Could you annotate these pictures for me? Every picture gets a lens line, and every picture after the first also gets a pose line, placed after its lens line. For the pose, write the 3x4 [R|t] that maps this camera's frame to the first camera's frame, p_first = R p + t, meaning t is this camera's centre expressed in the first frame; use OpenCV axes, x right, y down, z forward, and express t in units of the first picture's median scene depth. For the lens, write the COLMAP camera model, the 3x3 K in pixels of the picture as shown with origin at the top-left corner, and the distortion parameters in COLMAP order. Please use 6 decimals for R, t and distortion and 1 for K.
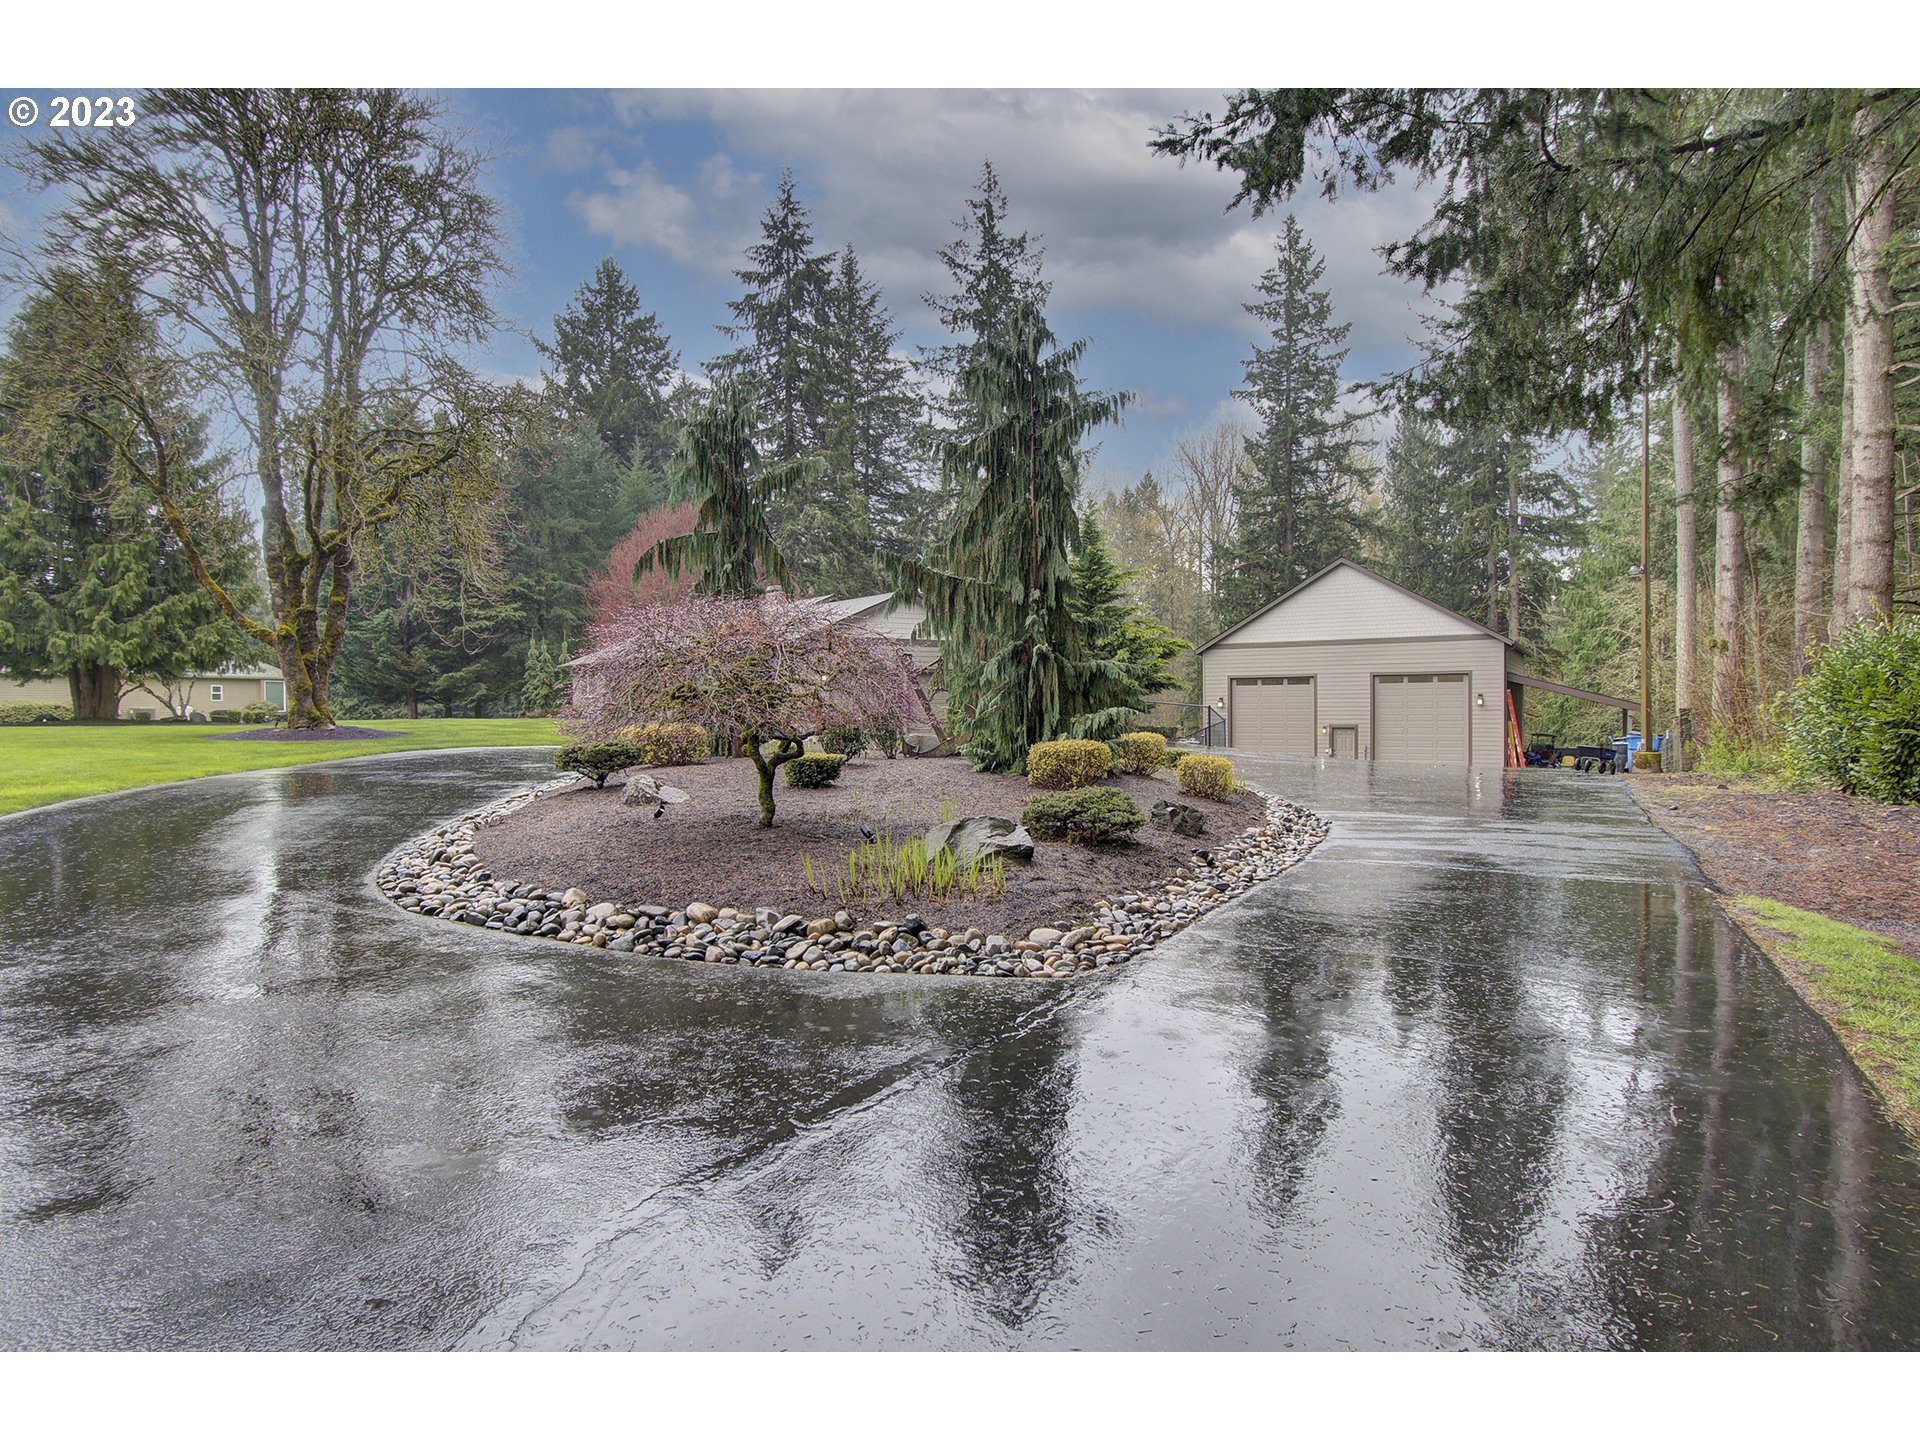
lens RADIAL K [[1233.8, 0, 960.0], [0, 1233.8, 720.0], [0, 0, 1]] dist [0.042301, -0.000155]
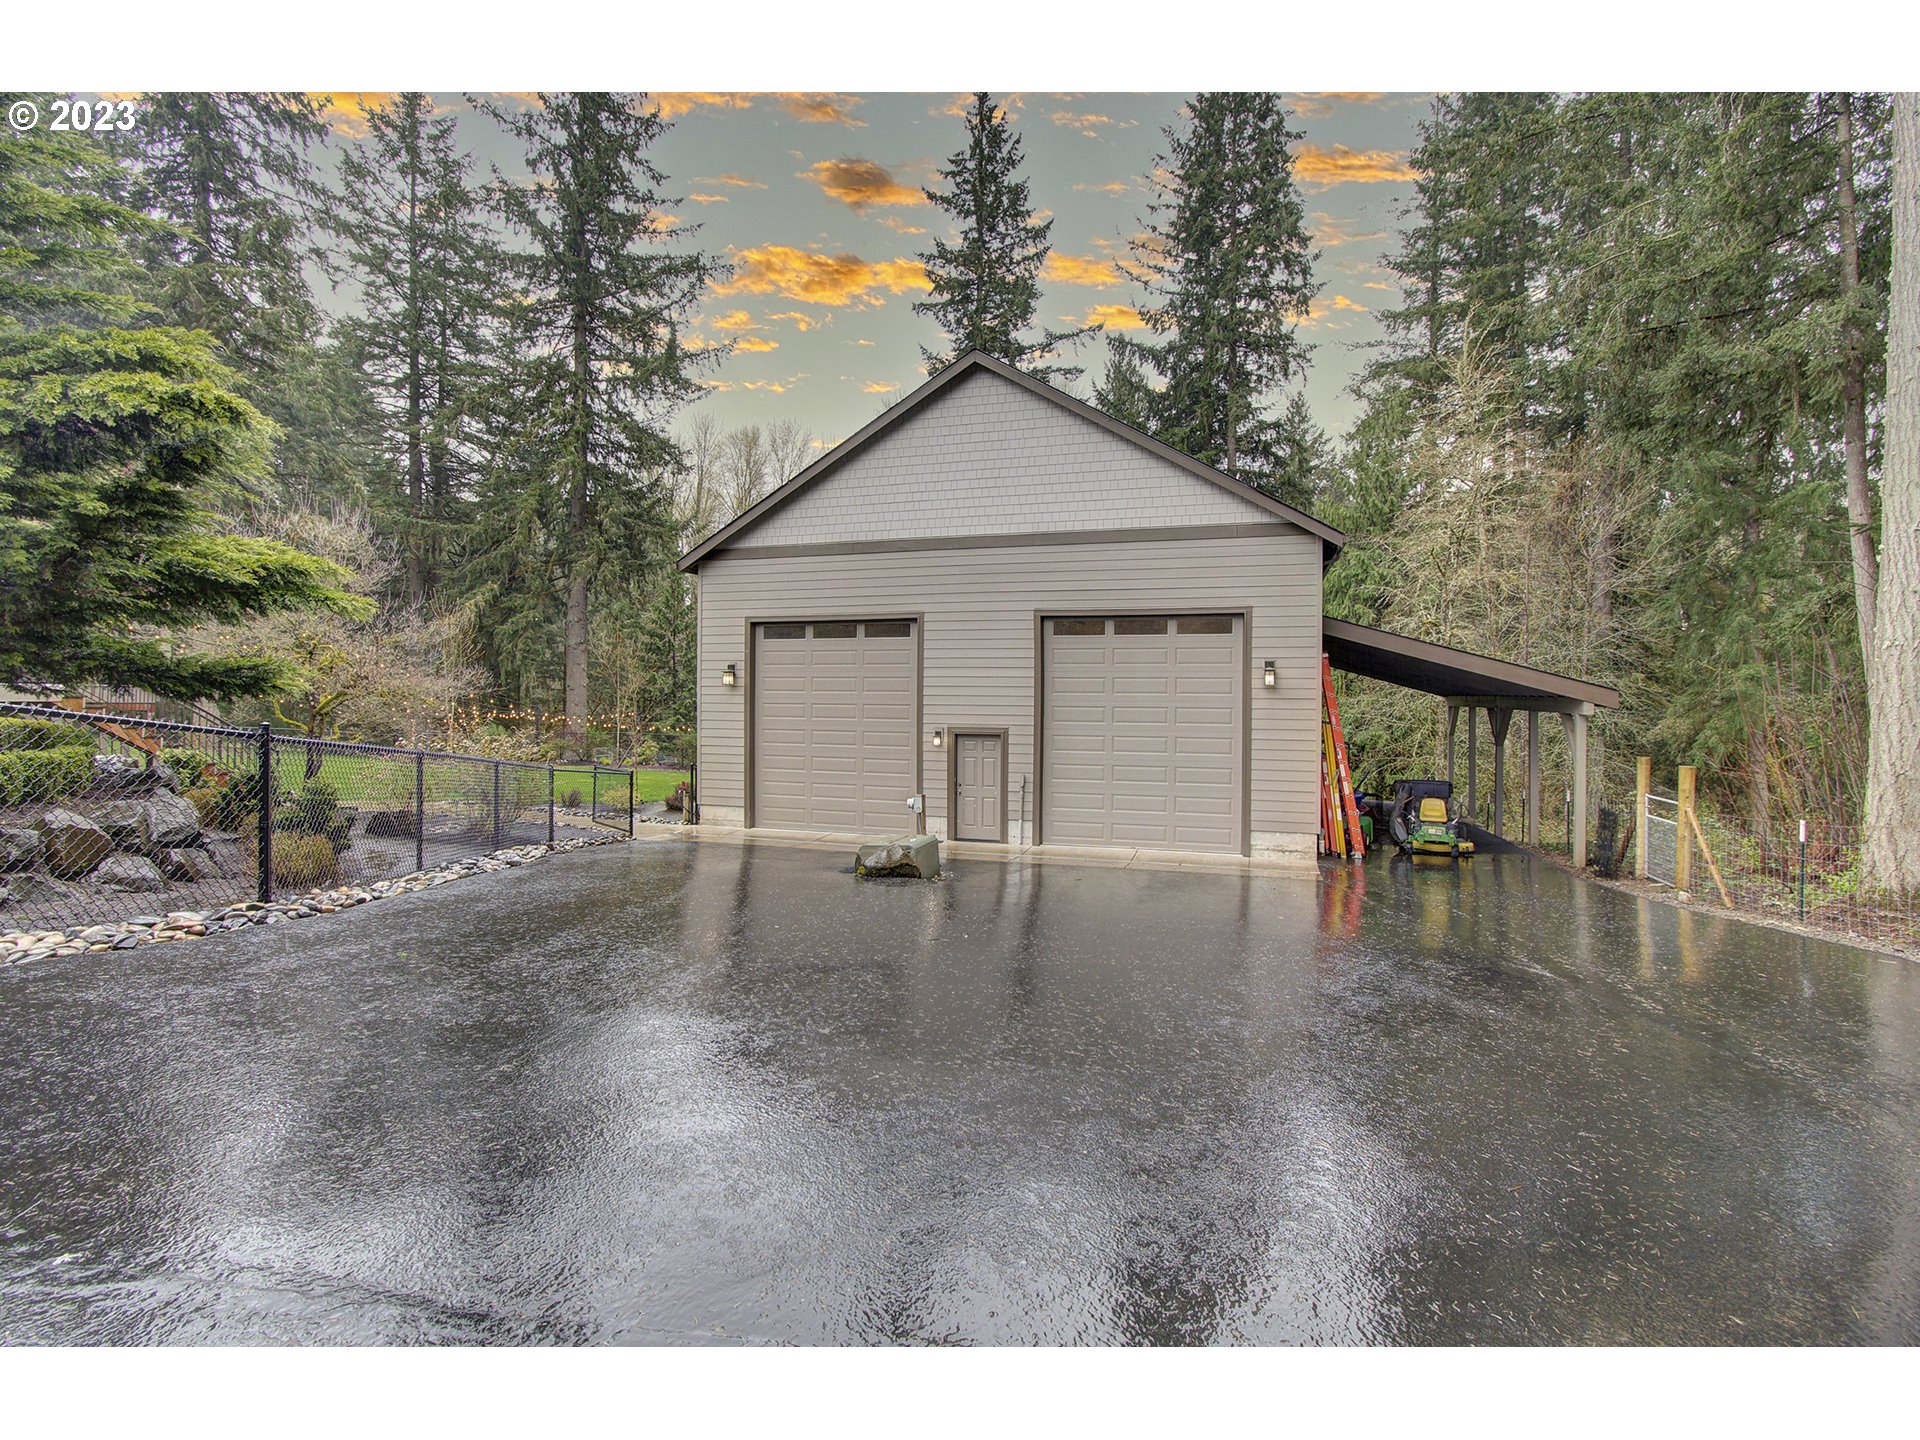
lens RADIAL K [[1423.7, 0, 960.0], [0, 1423.7, 720.0], [0, 0, 1]] dist [0.000251, 0.000212]
pose [[0.971490, 0.009768, 0.236880, 0.037761], [-0.012298, 0.999882, 0.009207, -0.000749], [-0.236762, -0.011858, 0.971495, 0.104421]]
